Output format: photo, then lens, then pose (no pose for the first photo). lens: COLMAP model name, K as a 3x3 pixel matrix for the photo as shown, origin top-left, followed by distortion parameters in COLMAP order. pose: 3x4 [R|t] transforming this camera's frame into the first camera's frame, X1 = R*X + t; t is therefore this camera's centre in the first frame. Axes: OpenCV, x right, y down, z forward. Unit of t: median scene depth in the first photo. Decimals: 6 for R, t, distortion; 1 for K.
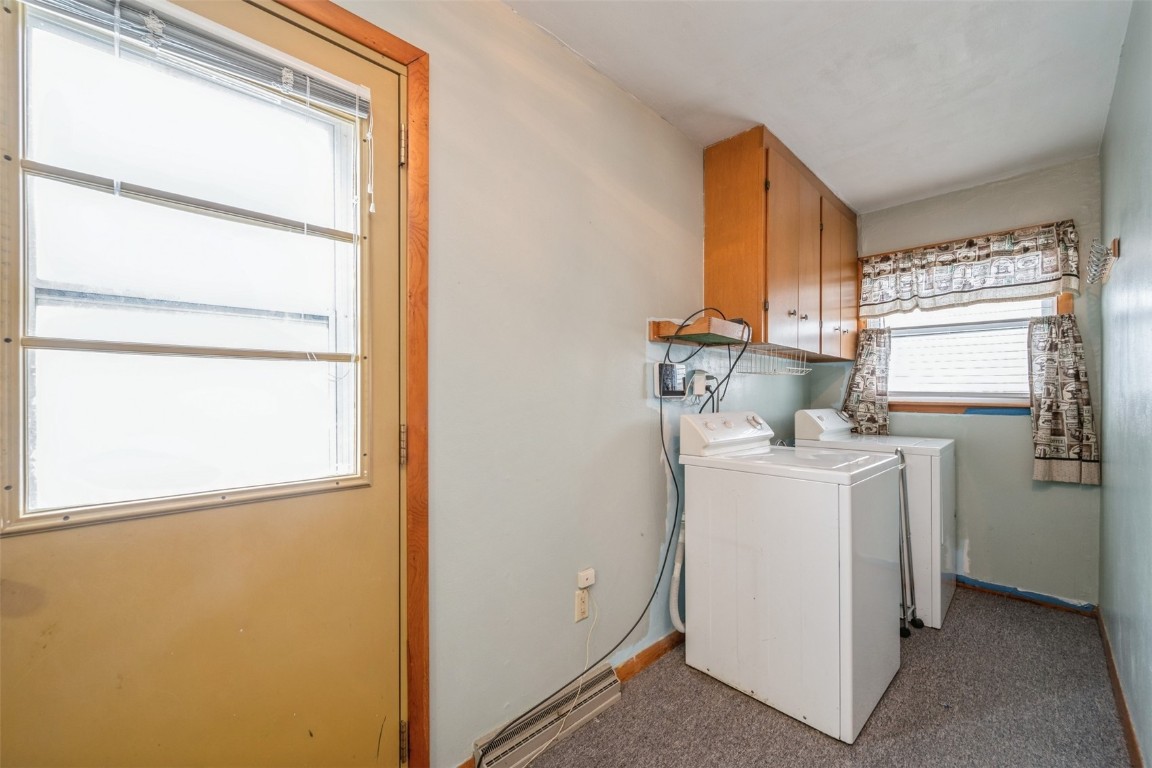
lens RADIAL K [[459.9, 0, 573.1], [0, 459.9, 393.4], [0, 0, 1]] dist [-0.004859, 0.002055]
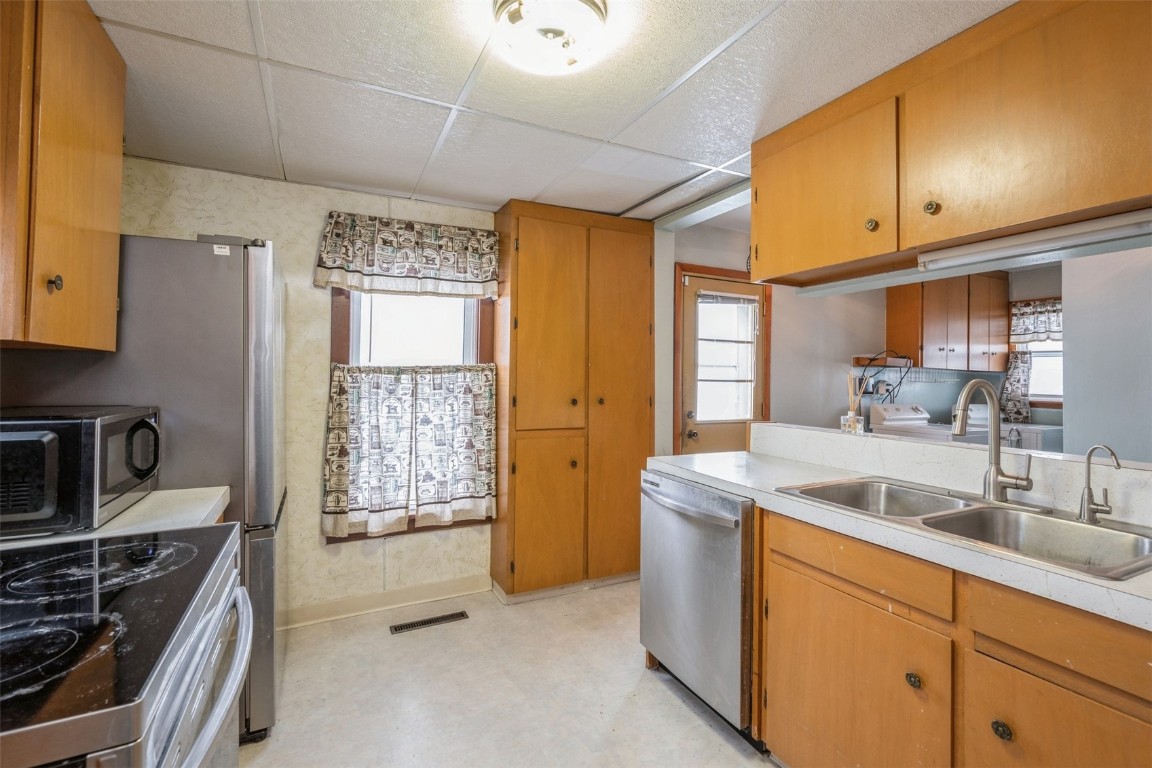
lens RADIAL K [[518.4, 0, 582.5], [0, 518.4, 367.8], [0, 0, 1]] dist [0.010605, -0.000416]
pose [[0.958838, 0.009788, -0.283785, -0.255727], [-0.016596, 0.999629, -0.021597, -0.032301], [0.283468, 0.025418, 0.958645, -1.195593]]
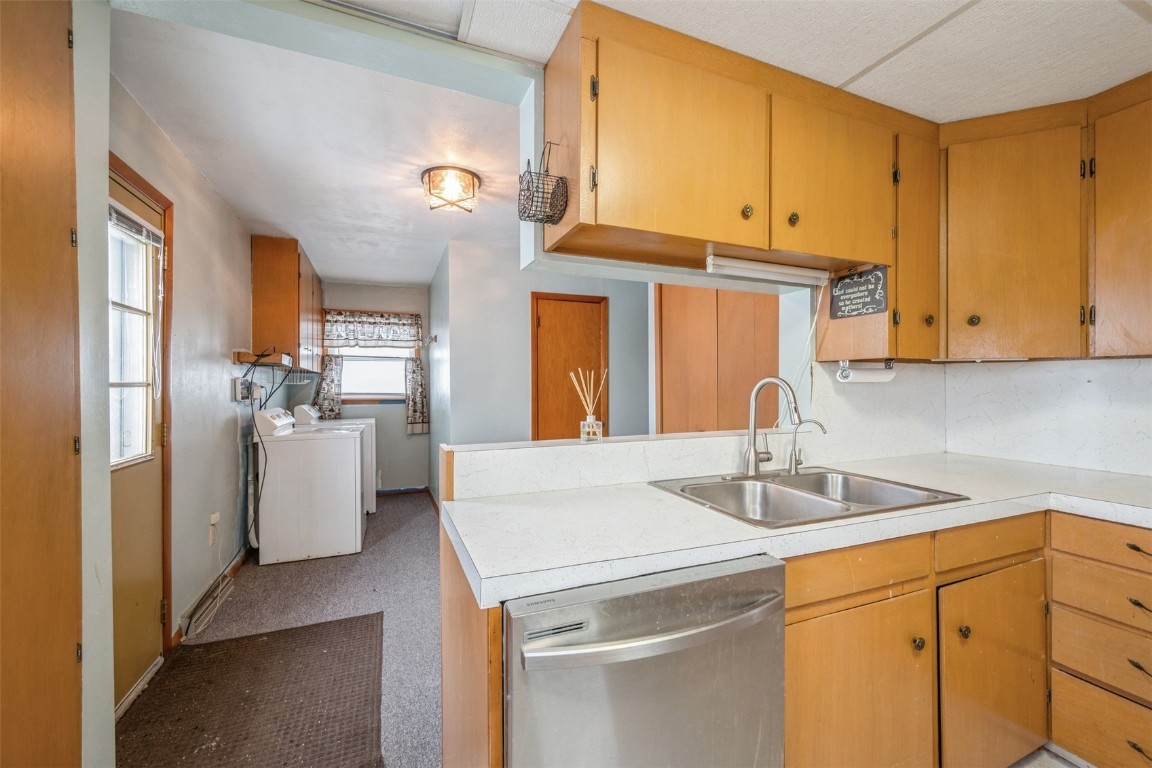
lens RADIAL K [[459.9, 0, 581.8], [0, 459.9, 382.5], [0, 0, 1]] dist [-0.004859, 0.002055]
pose [[0.358773, 0.004814, 0.933412, -0.658733], [0.005920, 0.999955, -0.007433, -0.027579], [-0.933406, 0.008193, 0.358729, -0.492977]]
